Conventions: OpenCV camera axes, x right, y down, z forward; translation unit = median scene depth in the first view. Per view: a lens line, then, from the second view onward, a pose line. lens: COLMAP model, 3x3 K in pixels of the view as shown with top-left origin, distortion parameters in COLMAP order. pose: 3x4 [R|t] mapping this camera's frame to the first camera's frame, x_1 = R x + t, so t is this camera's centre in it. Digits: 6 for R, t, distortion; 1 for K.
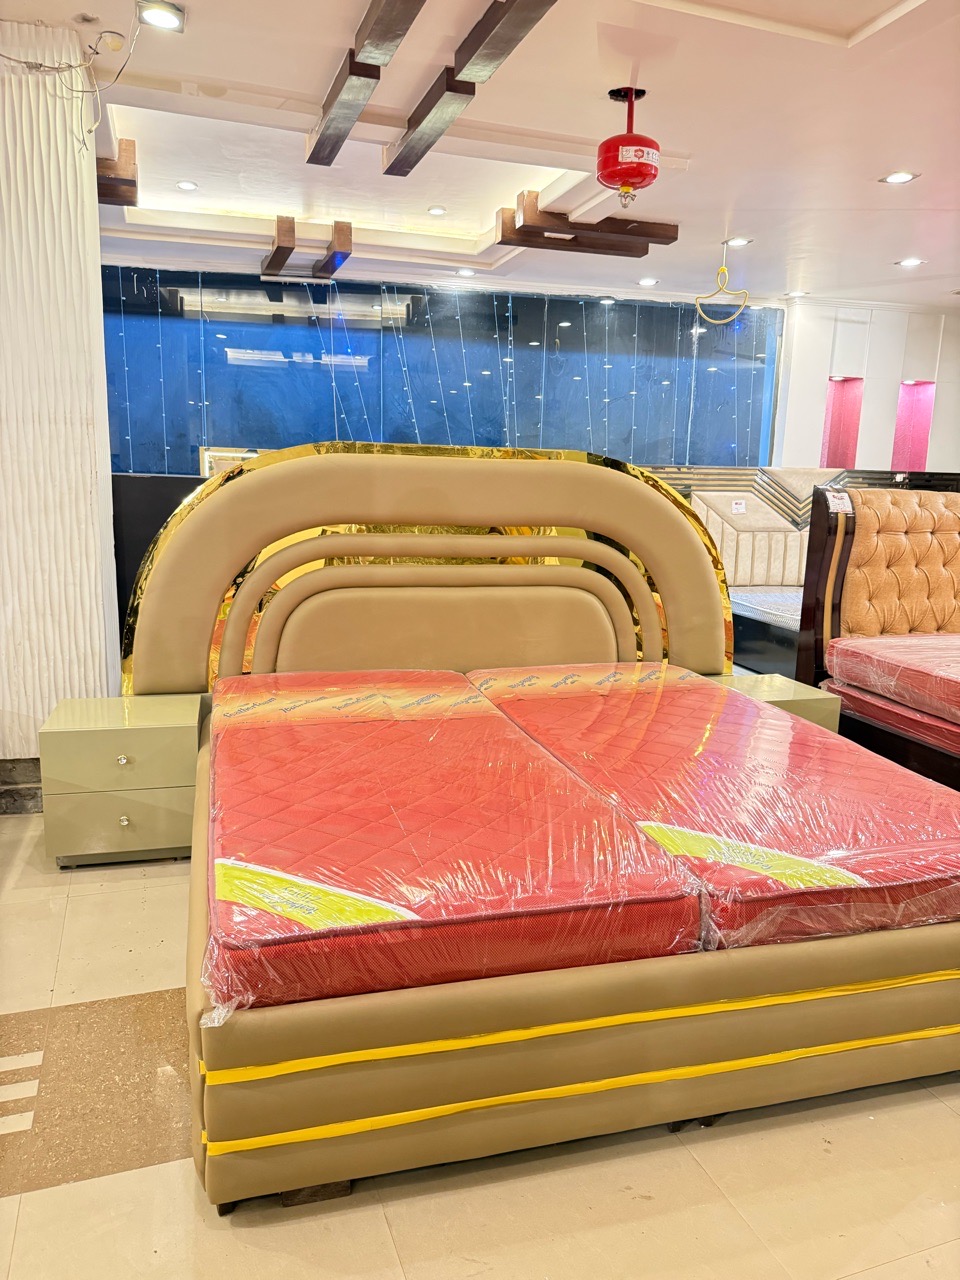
lens RADIAL K [[906.1, 0, 478.0], [0, 906.1, 634.9], [0, 0, 1]] dist [-0.004122, 0.004310]
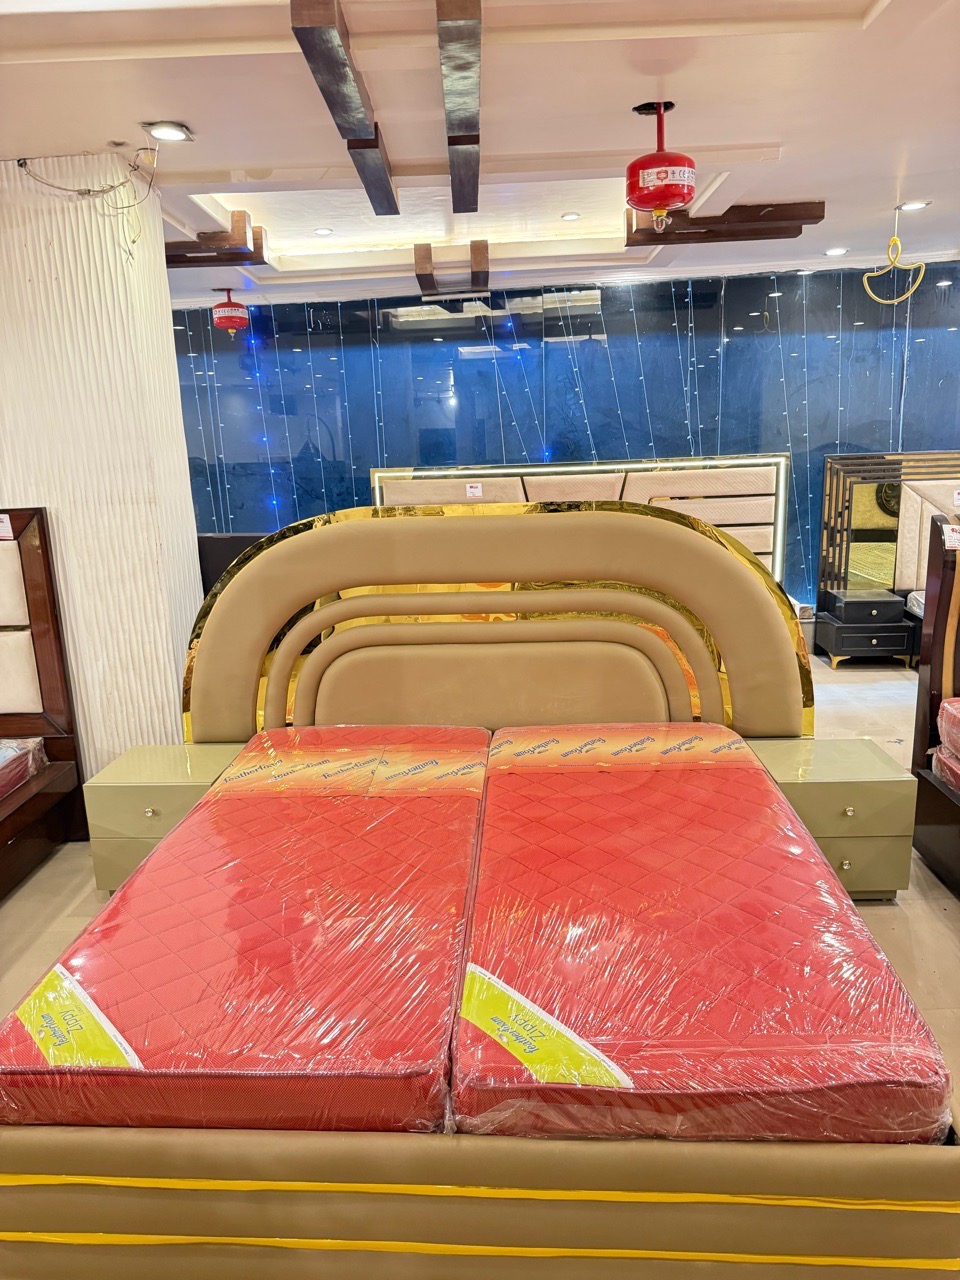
lens RADIAL K [[899.9, 0, 476.6], [0, 899.9, 637.6], [0, 0, 1]] dist [-0.000558, -0.001265]
pose [[0.944256, 0.015908, -0.328826, 0.312556], [0.000983, 0.998691, 0.051137, -0.119007], [0.329209, -0.048609, 0.943005, 0.070818]]
